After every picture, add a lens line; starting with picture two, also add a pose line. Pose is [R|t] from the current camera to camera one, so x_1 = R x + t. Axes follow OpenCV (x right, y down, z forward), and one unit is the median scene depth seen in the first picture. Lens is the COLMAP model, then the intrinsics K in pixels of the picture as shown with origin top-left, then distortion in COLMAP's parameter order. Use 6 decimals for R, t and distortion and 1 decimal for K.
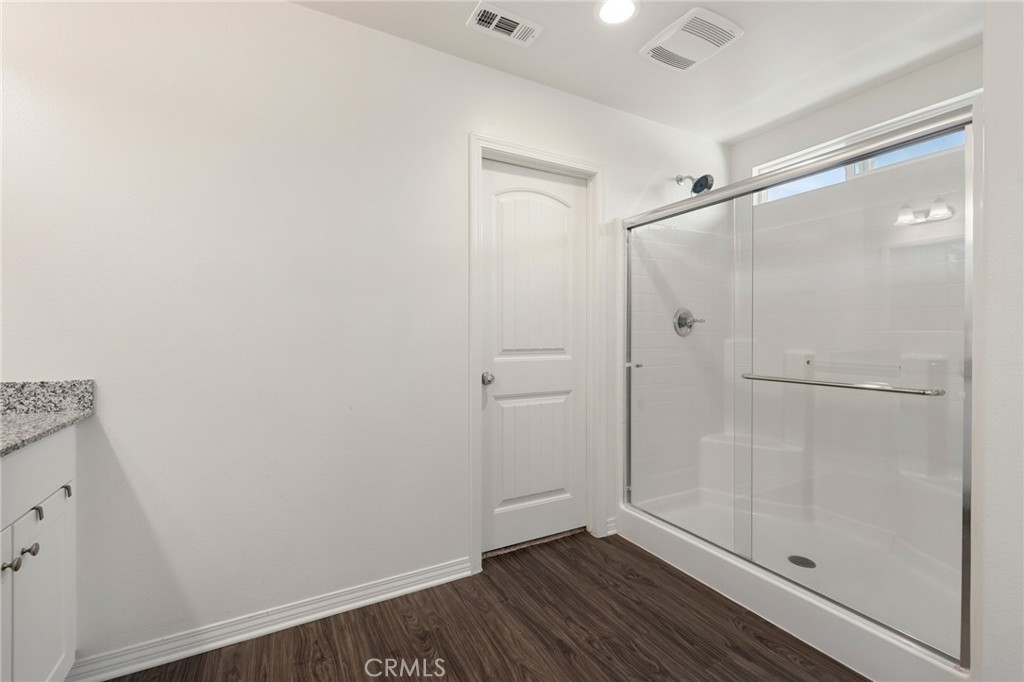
lens RADIAL K [[429.8, 0, 511.3], [0, 429.8, 336.8], [0, 0, 1]] dist [0.001242, -0.000272]
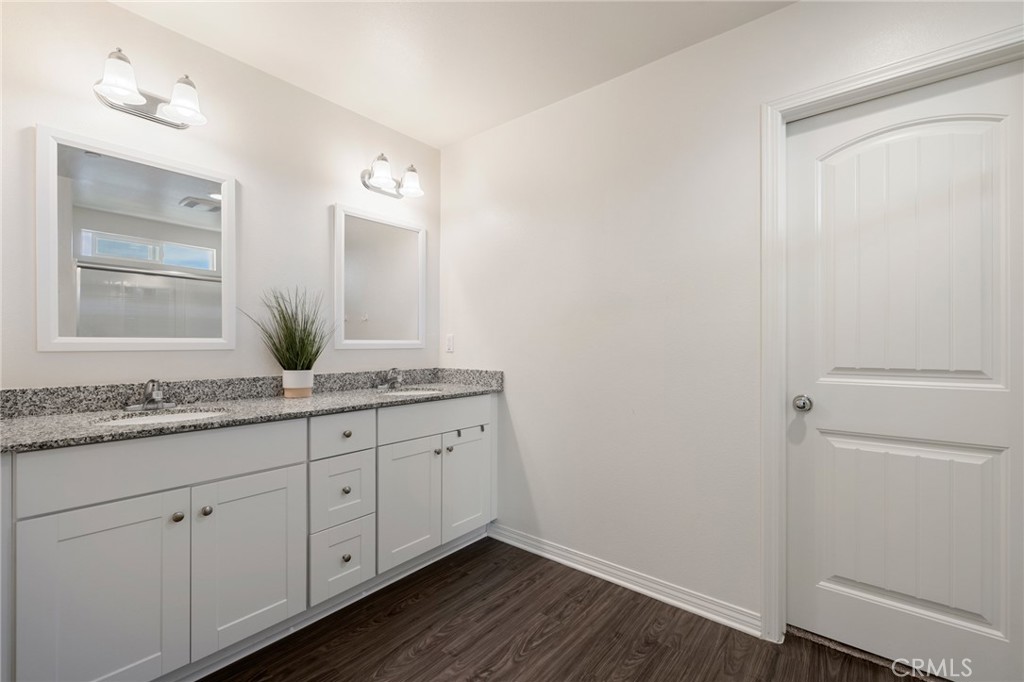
lens RADIAL K [[434.7, 0, 515.4], [0, 434.7, 342.9], [0, 0, 1]] dist [-0.000746, 0.000105]
pose [[0.384652, -0.001205, -0.923061, 0.523544], [-0.001427, 0.999997, -0.001900, -0.011078], [0.923061, 0.002048, 0.384649, 0.255310]]
